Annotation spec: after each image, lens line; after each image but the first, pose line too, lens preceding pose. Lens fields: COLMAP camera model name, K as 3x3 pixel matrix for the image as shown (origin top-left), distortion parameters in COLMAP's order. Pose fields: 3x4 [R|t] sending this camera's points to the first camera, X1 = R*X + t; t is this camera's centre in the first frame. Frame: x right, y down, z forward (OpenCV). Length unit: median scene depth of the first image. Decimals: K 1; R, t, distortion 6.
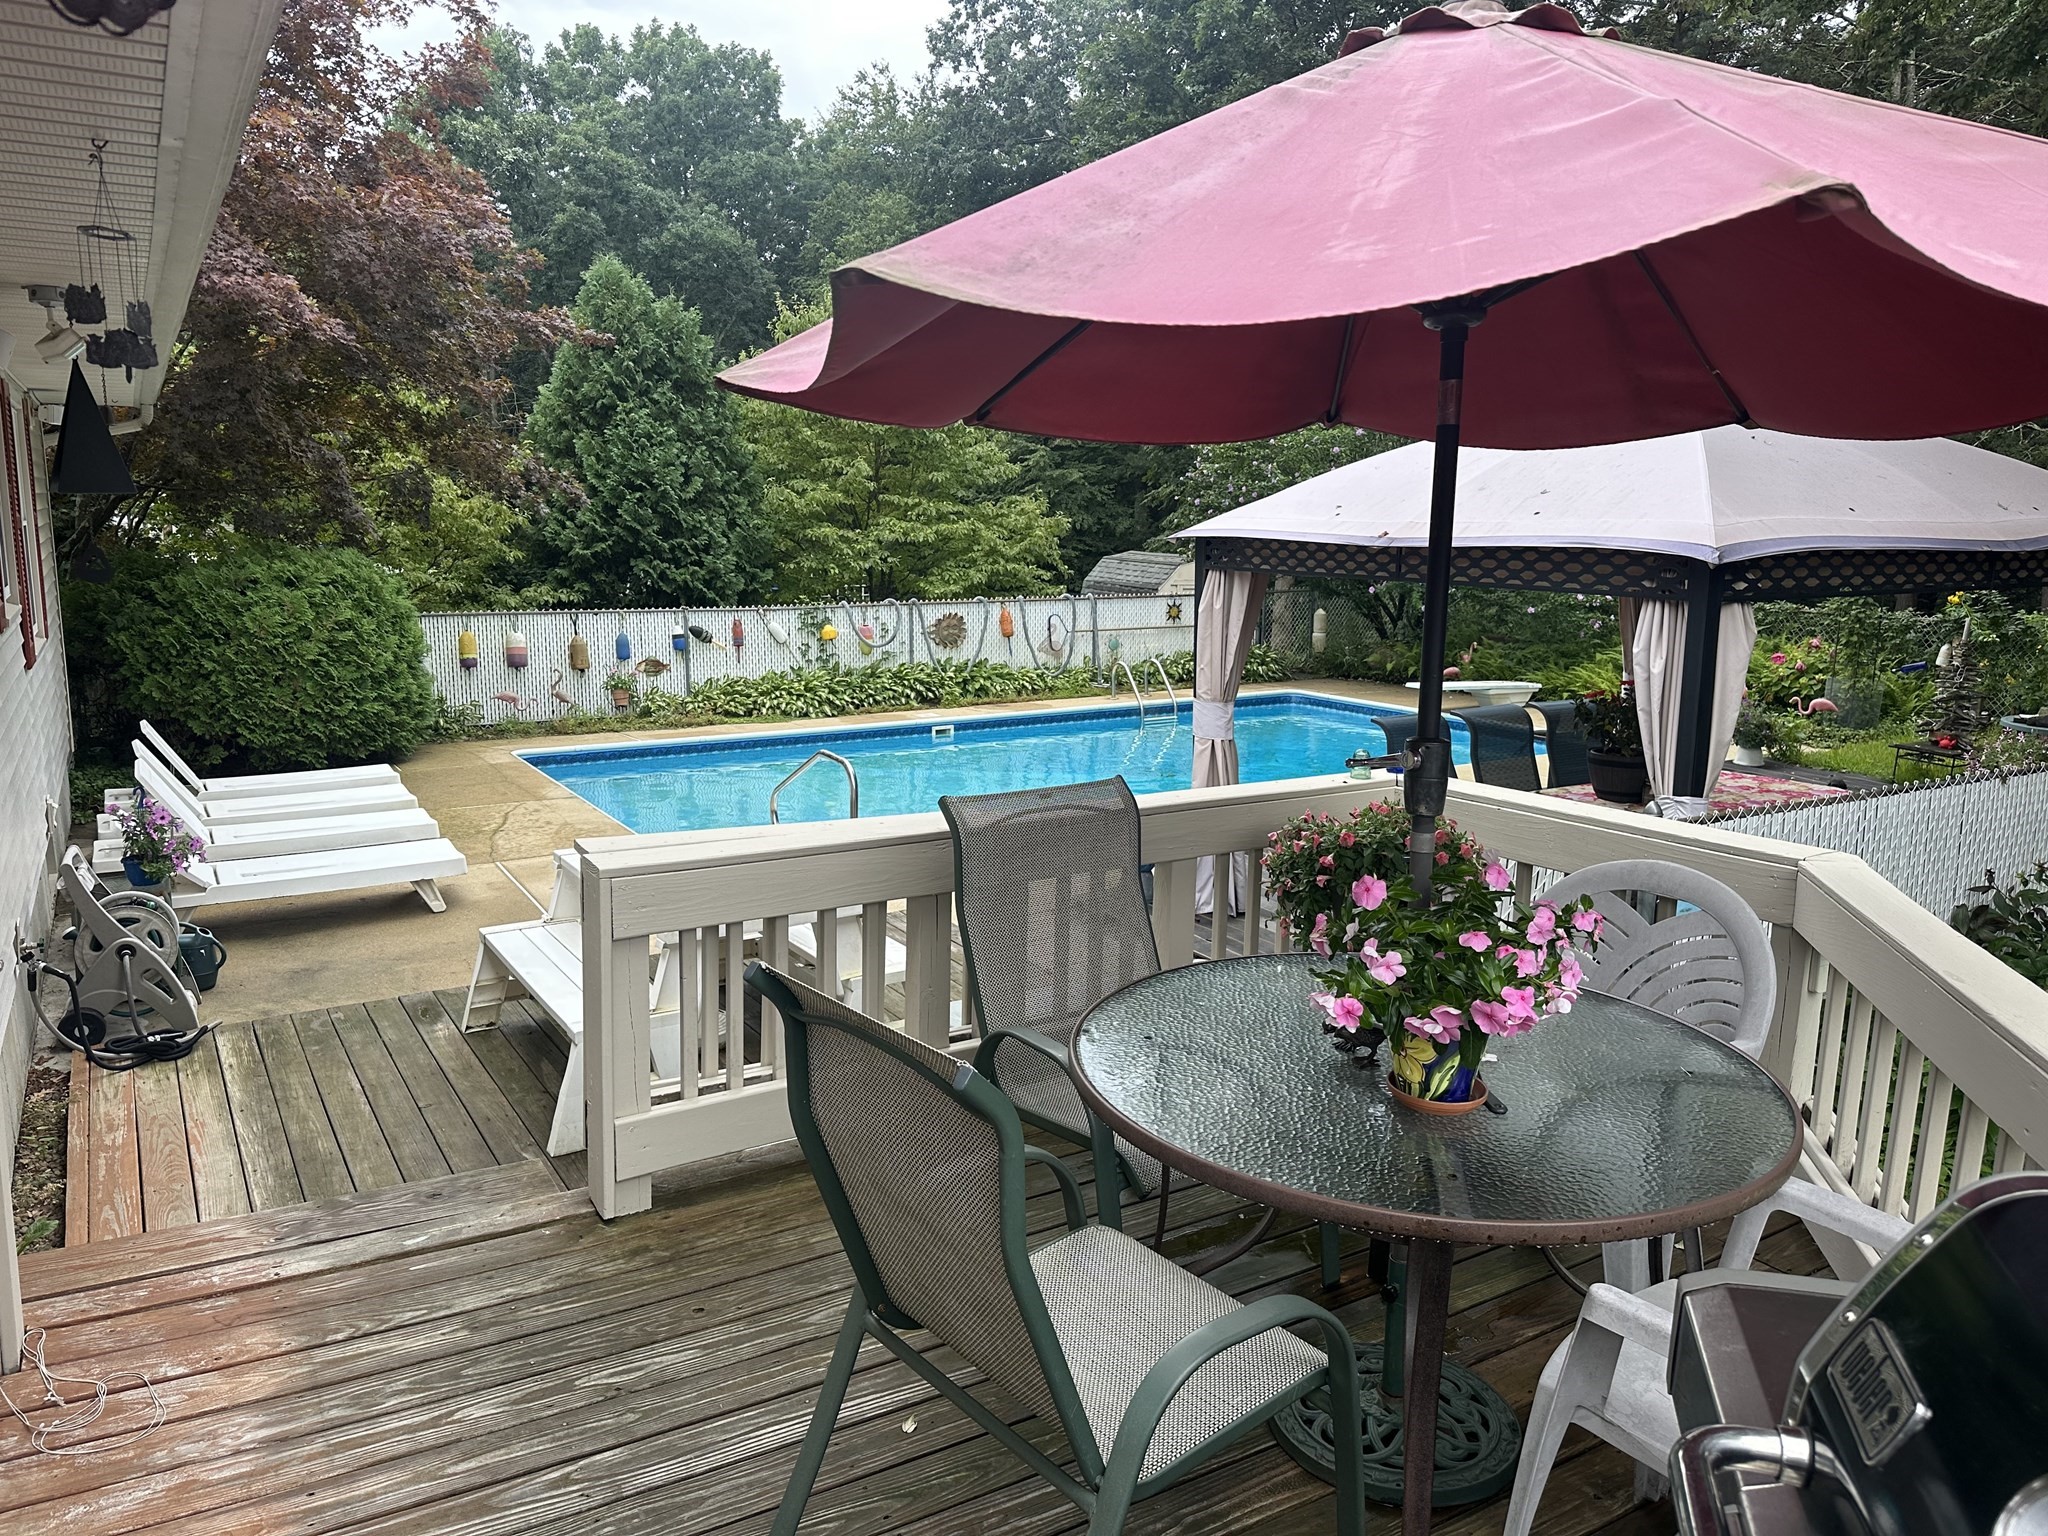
lens RADIAL K [[1410.7, 0, 1024.0], [0, 1410.7, 768.0], [0, 0, 1]] dist [0.068407, -0.125472]
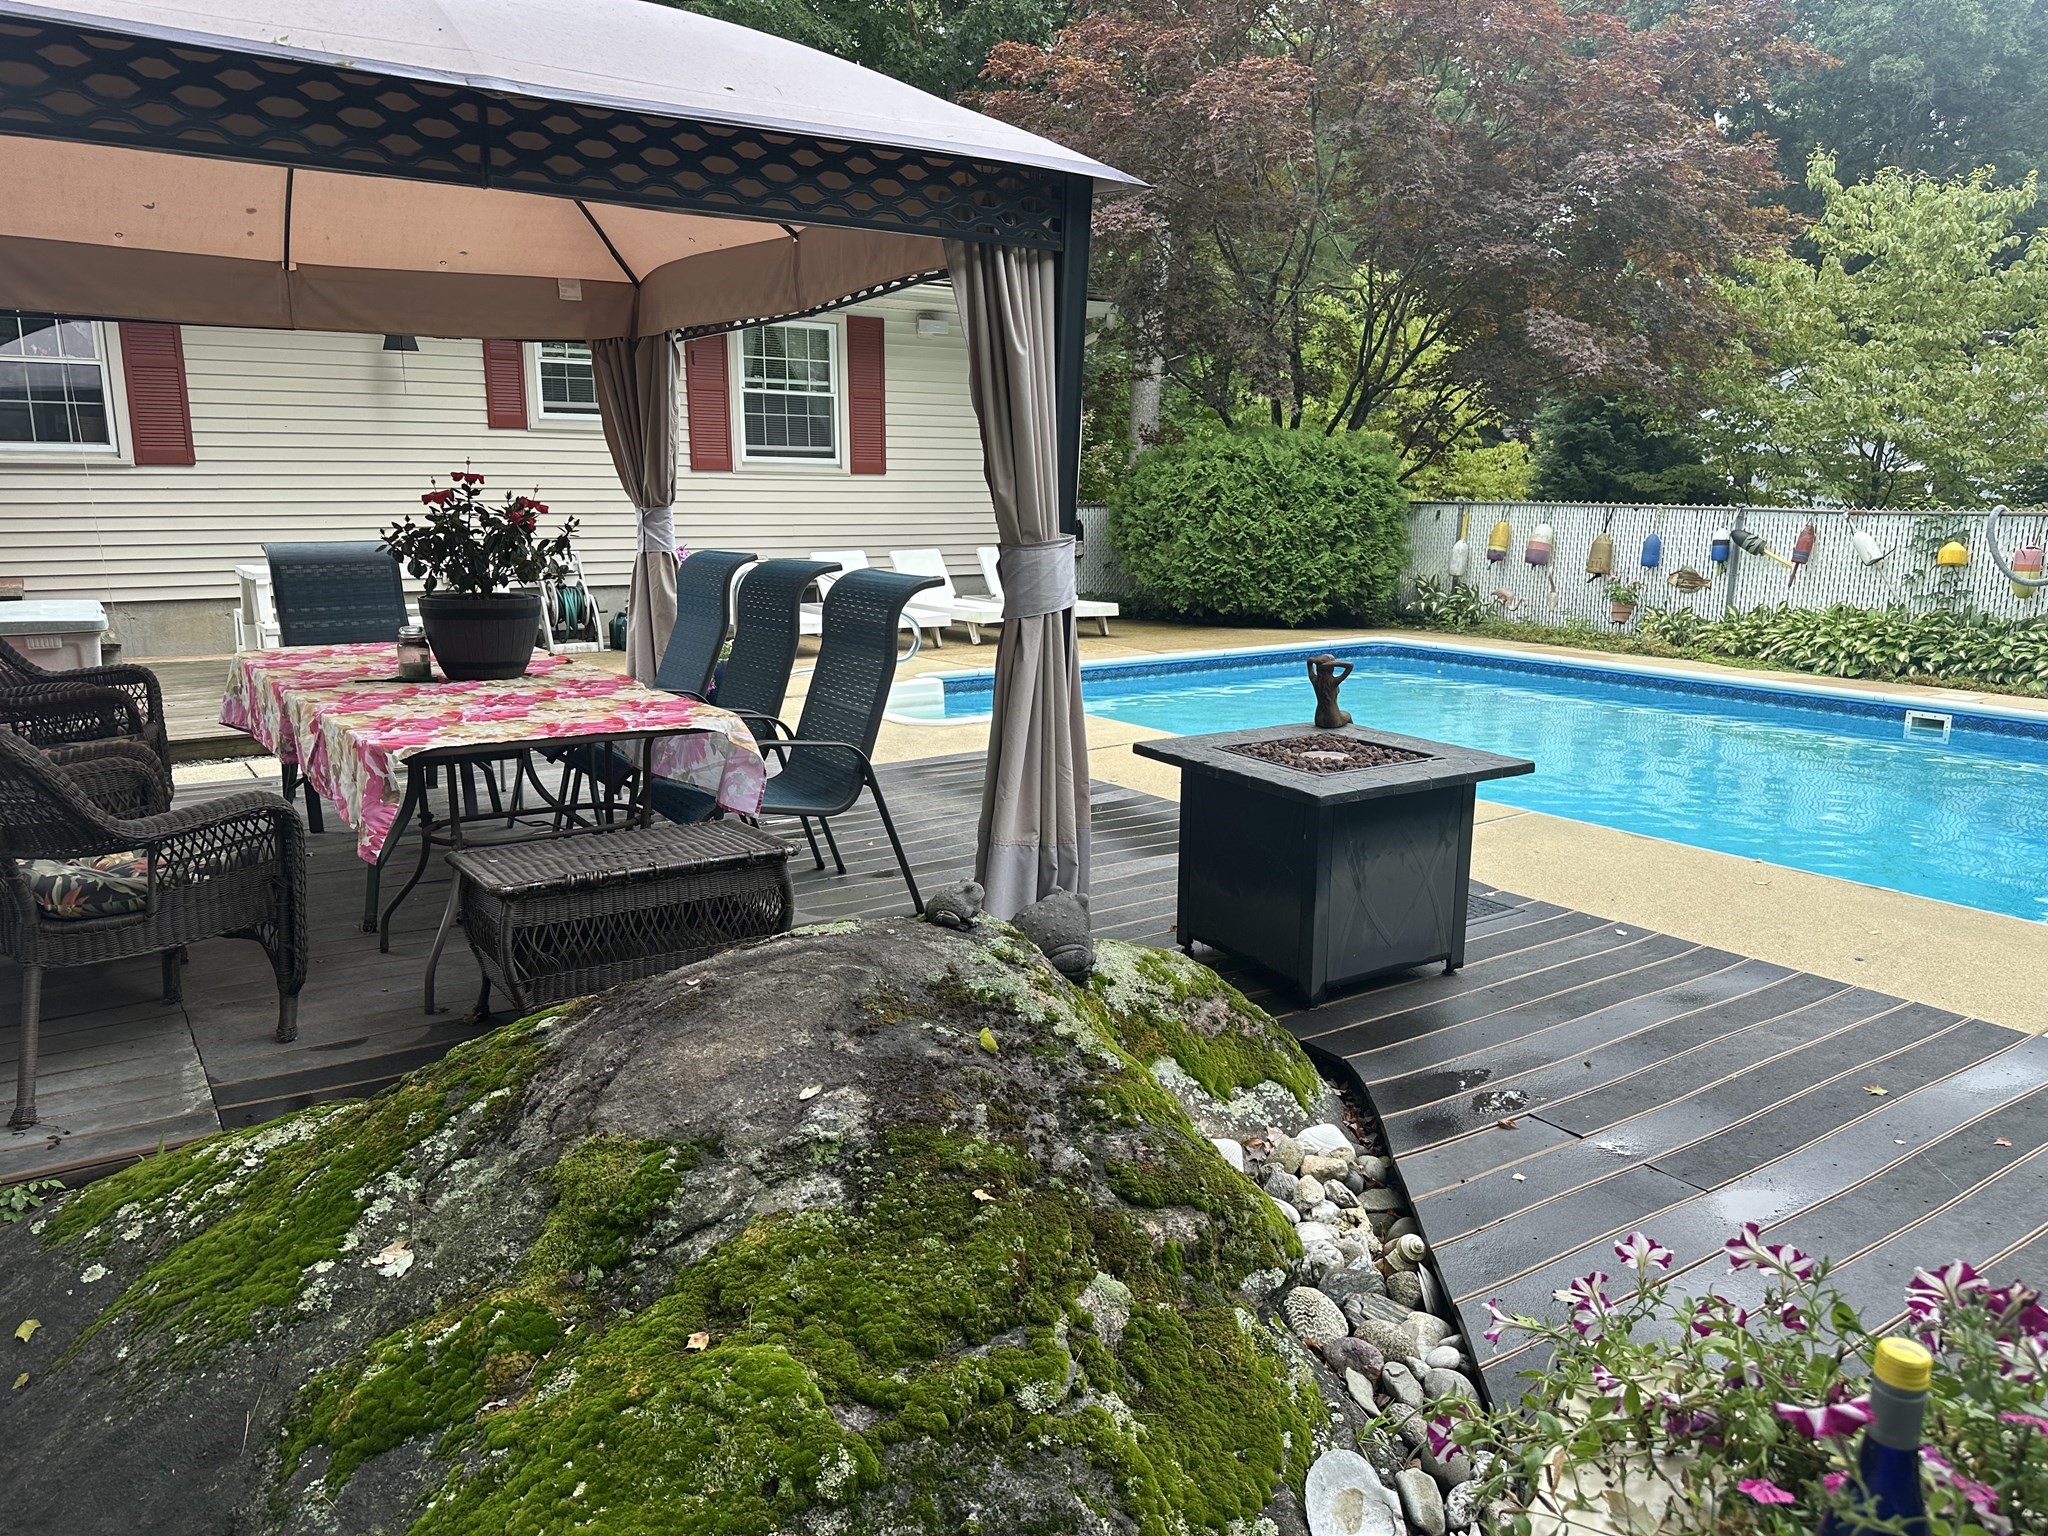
lens RADIAL K [[1410.7, 0, 1024.0], [0, 1410.7, 768.0], [0, 0, 1]] dist [0.068407, -0.125472]
pose [[0.028280, 0.183897, -0.982539, 0.476429], [-0.183877, 0.967116, 0.175718, -0.039834], [0.982542, 0.175697, 0.061164, 0.577236]]
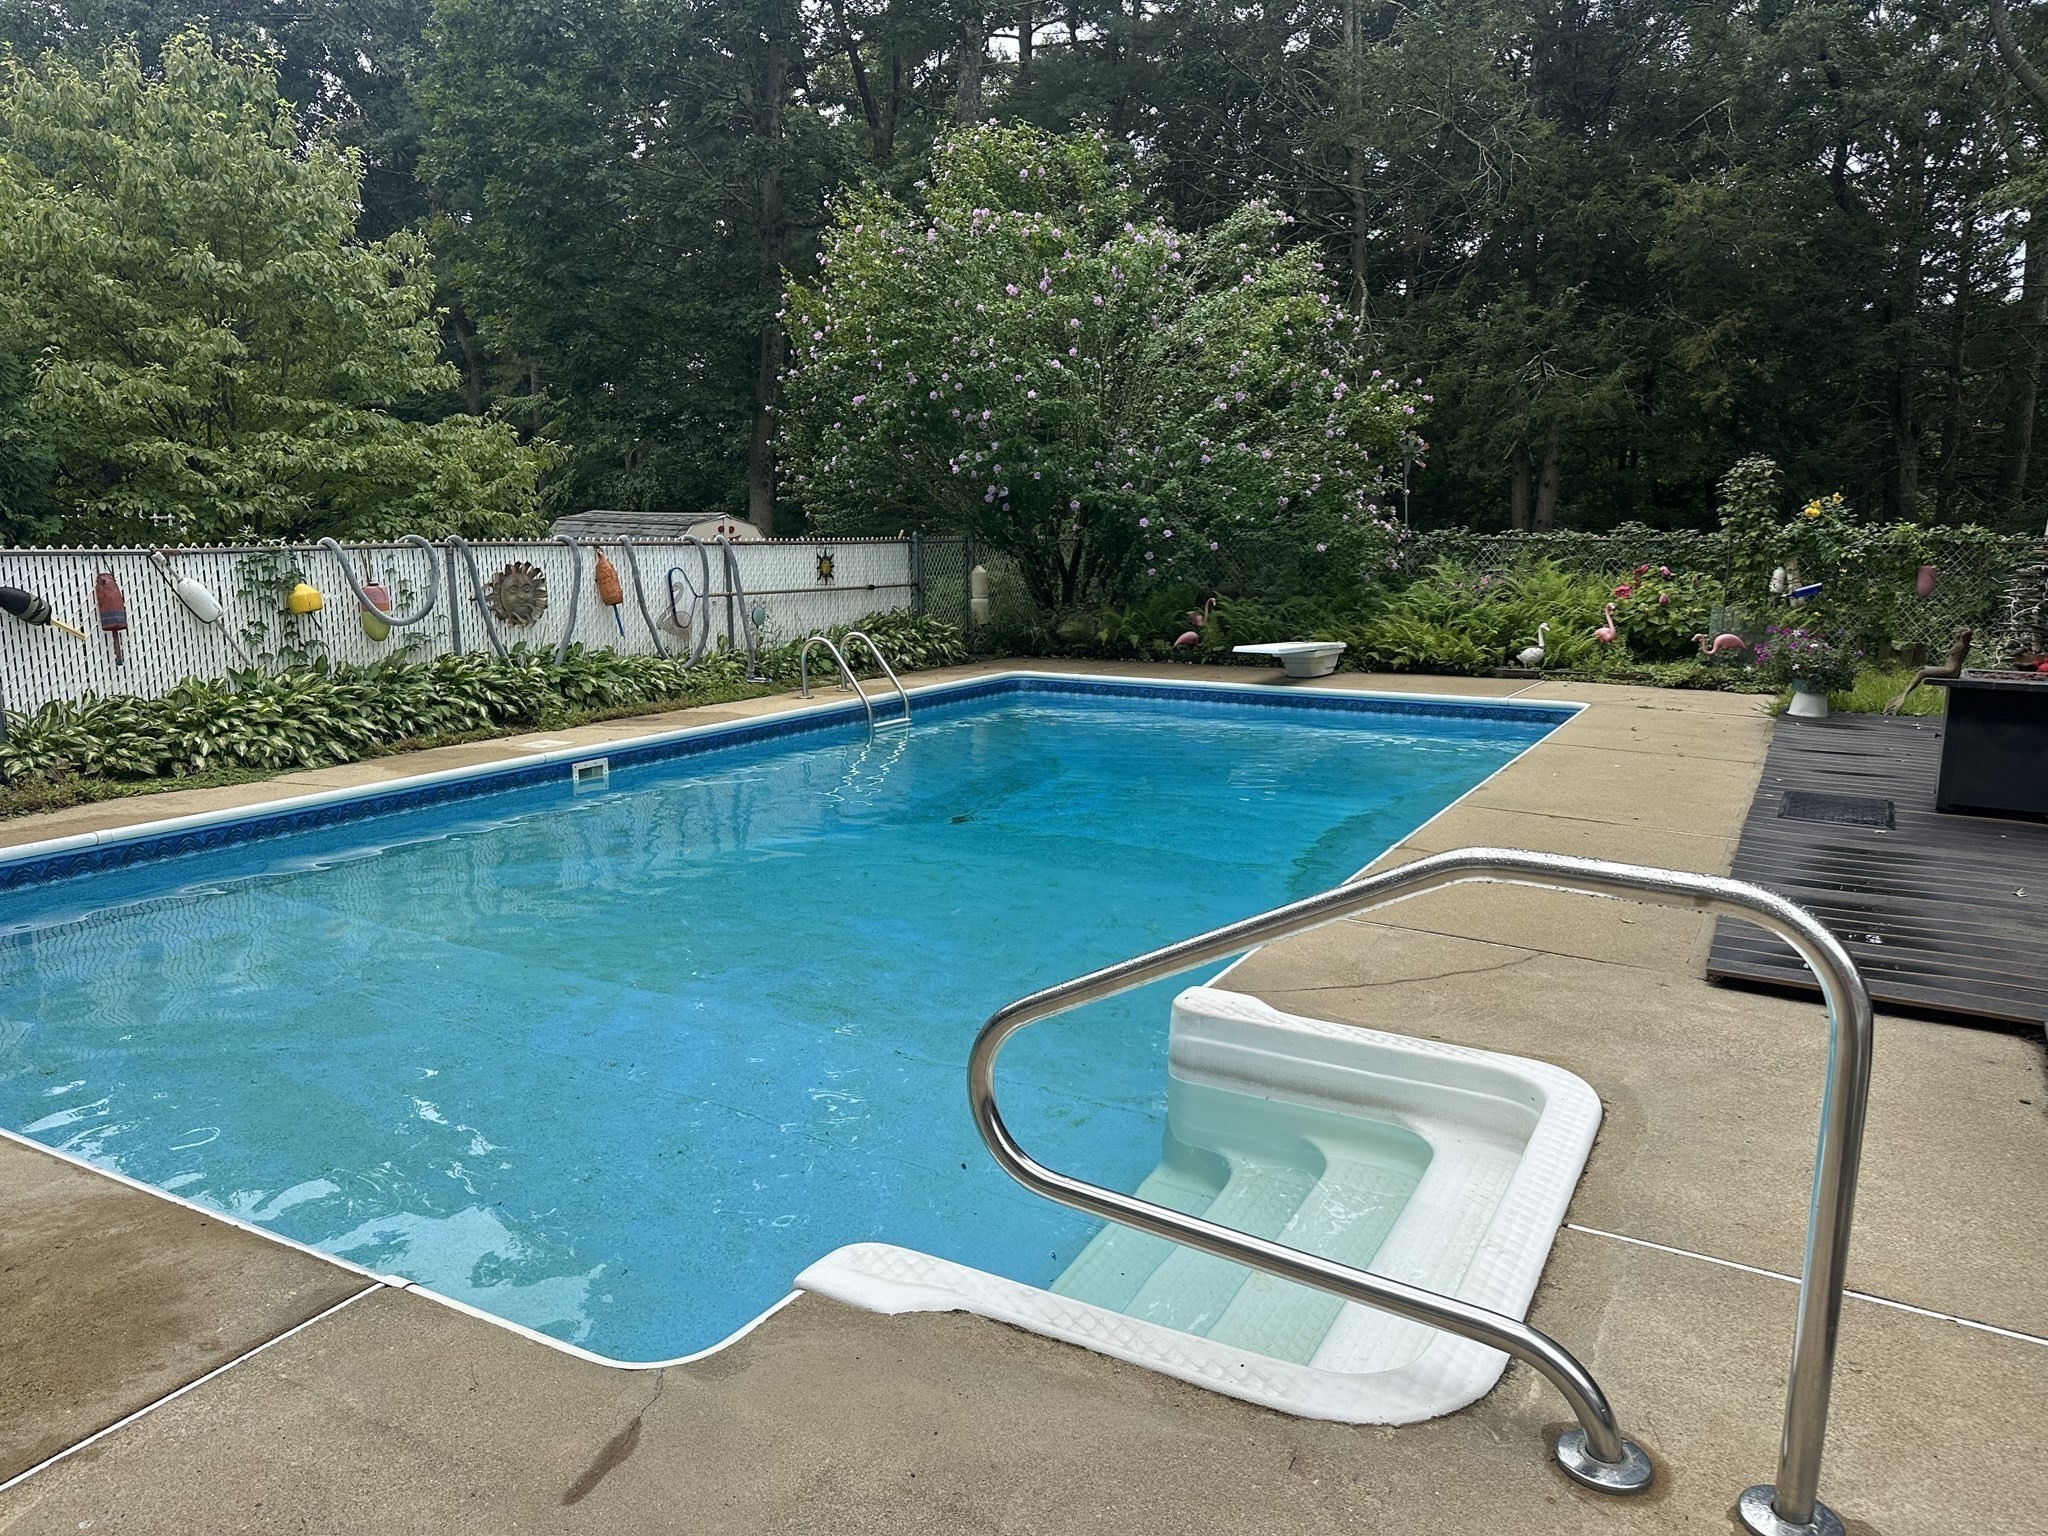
lens RADIAL K [[1410.7, 0, 1024.0], [0, 1410.7, 768.0], [0, 0, 1]] dist [0.068407, -0.125472]
pose [[0.866995, -0.087672, 0.490543, -0.169128], [0.093661, 0.995527, 0.012386, -0.017531], [-0.489435, 0.035206, 0.871329, 0.429650]]
